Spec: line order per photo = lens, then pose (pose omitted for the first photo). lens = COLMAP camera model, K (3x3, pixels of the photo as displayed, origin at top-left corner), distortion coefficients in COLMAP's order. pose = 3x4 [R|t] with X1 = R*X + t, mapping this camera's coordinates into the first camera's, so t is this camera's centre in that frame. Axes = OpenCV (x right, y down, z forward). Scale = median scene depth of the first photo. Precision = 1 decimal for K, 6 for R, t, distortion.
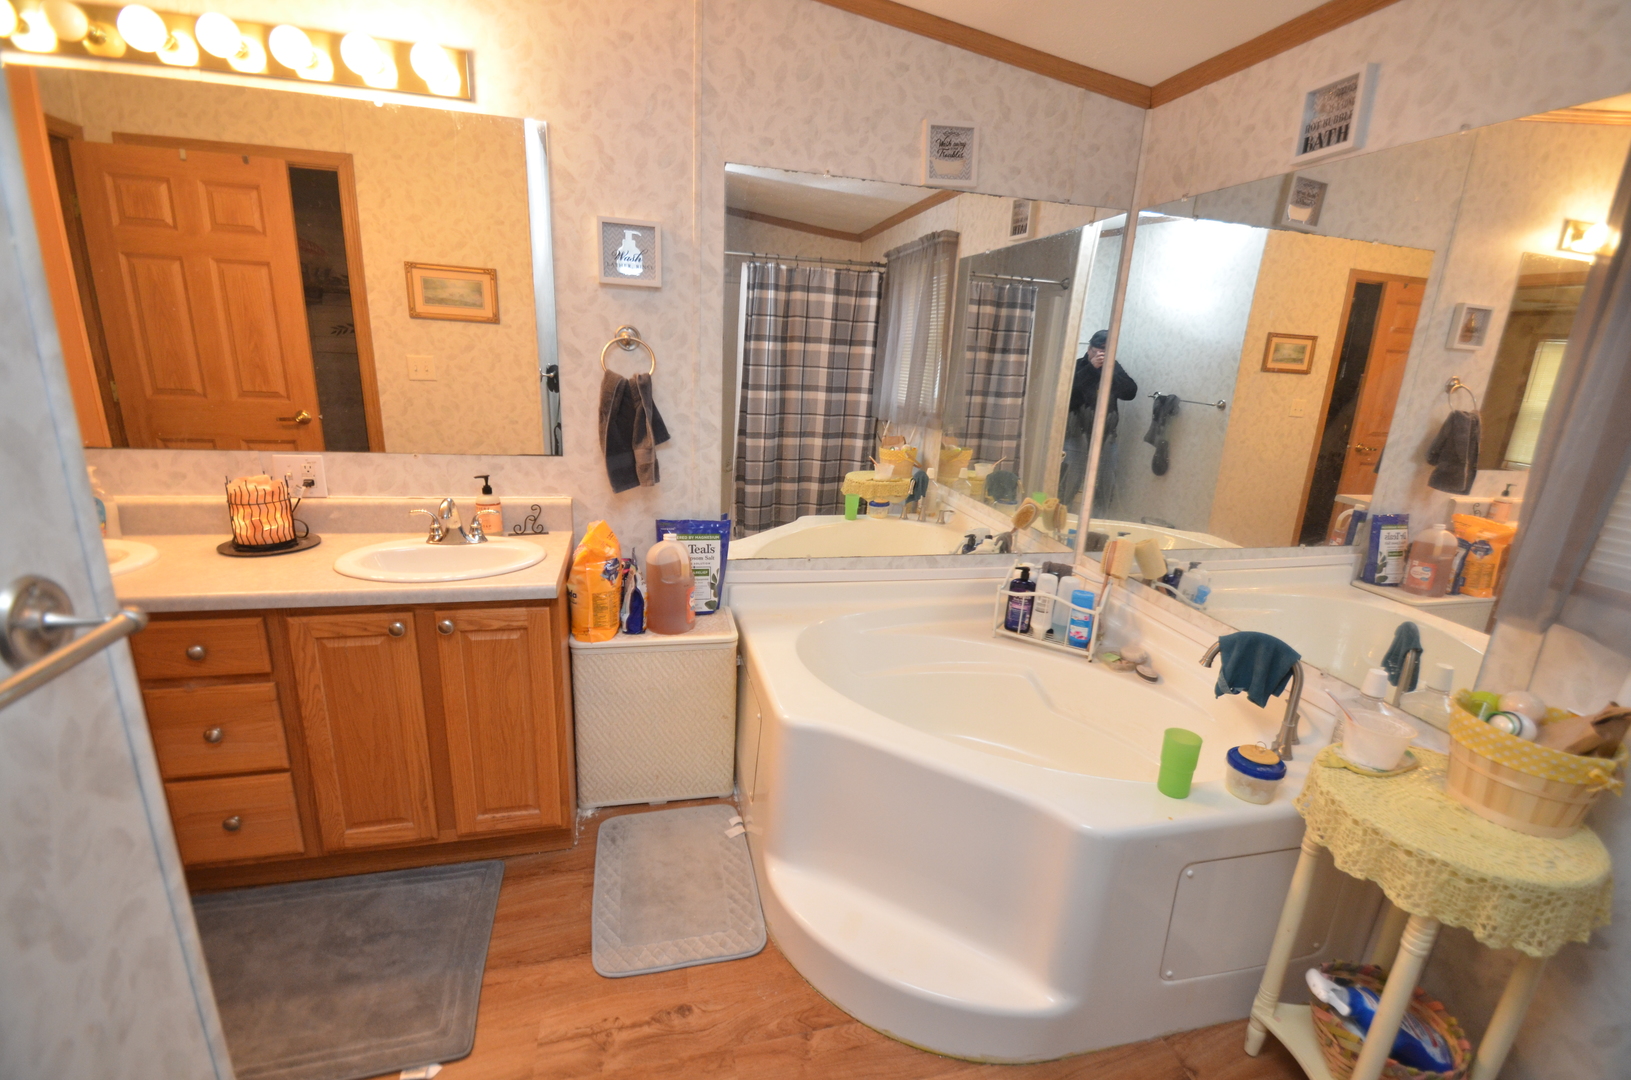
lens RADIAL K [[692.5, 0, 752.8], [0, 692.5, 558.0], [0, 0, 1]] dist [0.015669, -0.027436]
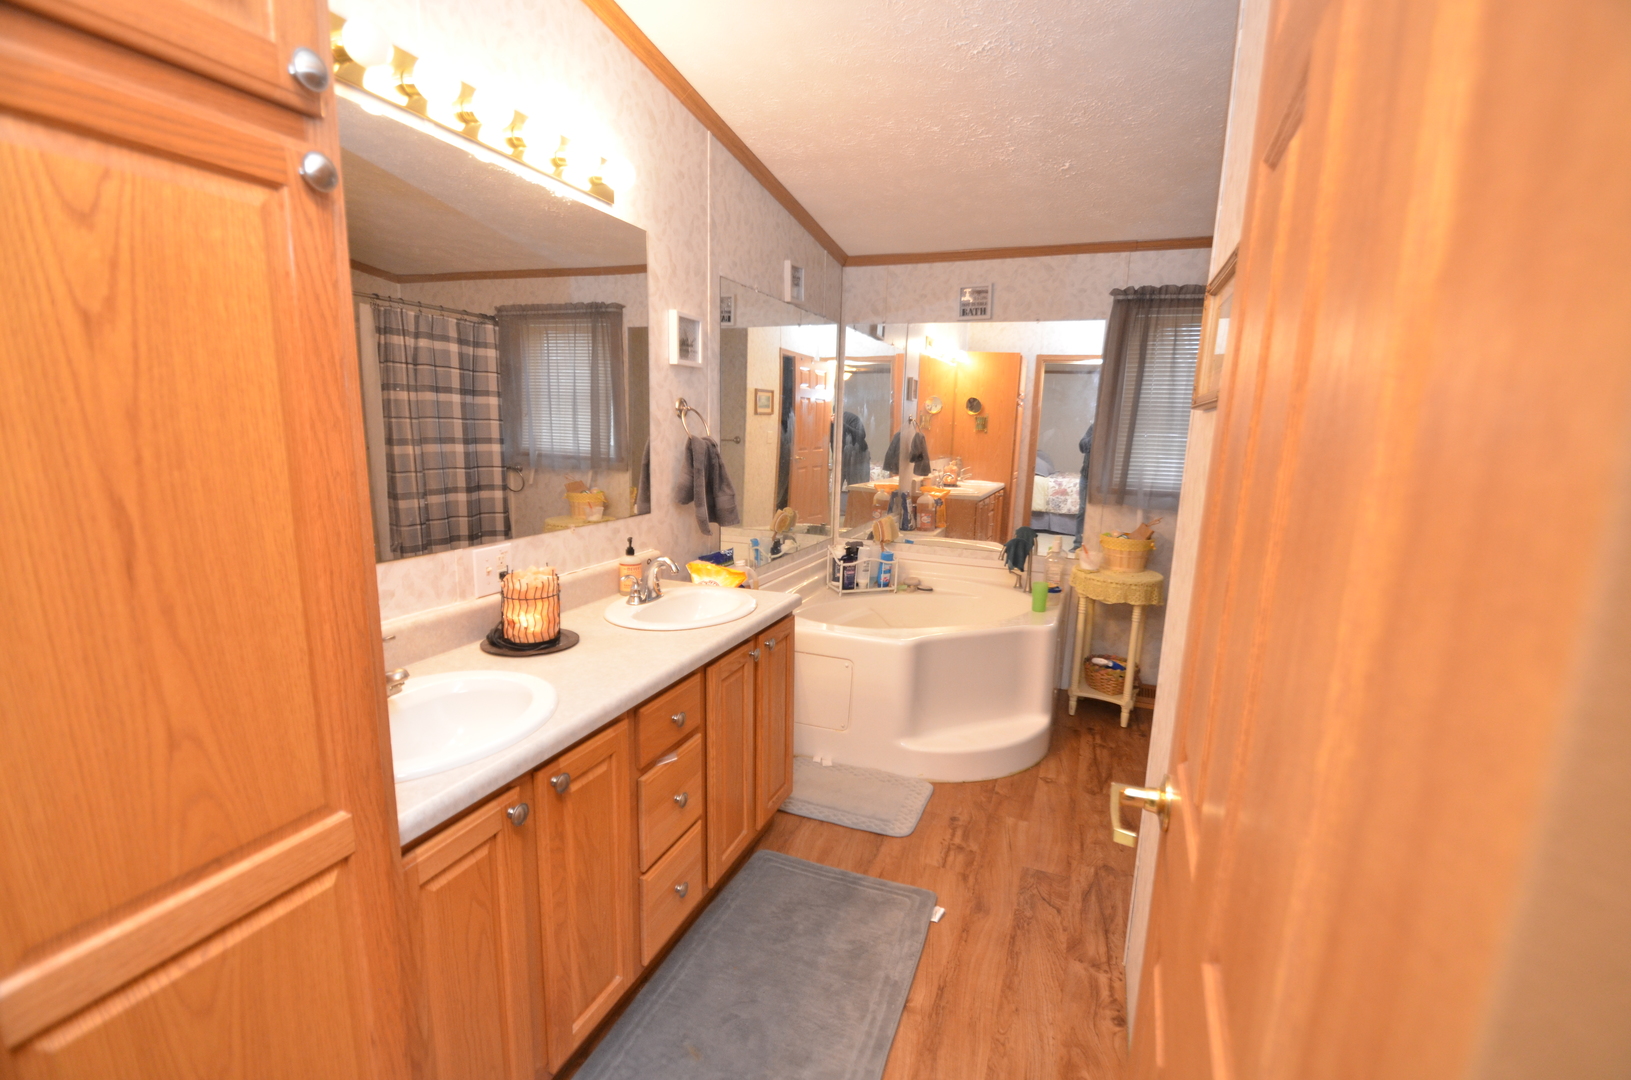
lens RADIAL K [[718.3, 0, 826.3], [0, 718.3, 561.6], [0, 0, 1]] dist [0.014636, -0.015394]
pose [[0.570249, -0.188973, 0.799440, -0.991019], [0.228454, 0.971272, 0.066632, -0.078193], [-0.789066, 0.144638, 0.597039, 0.089648]]
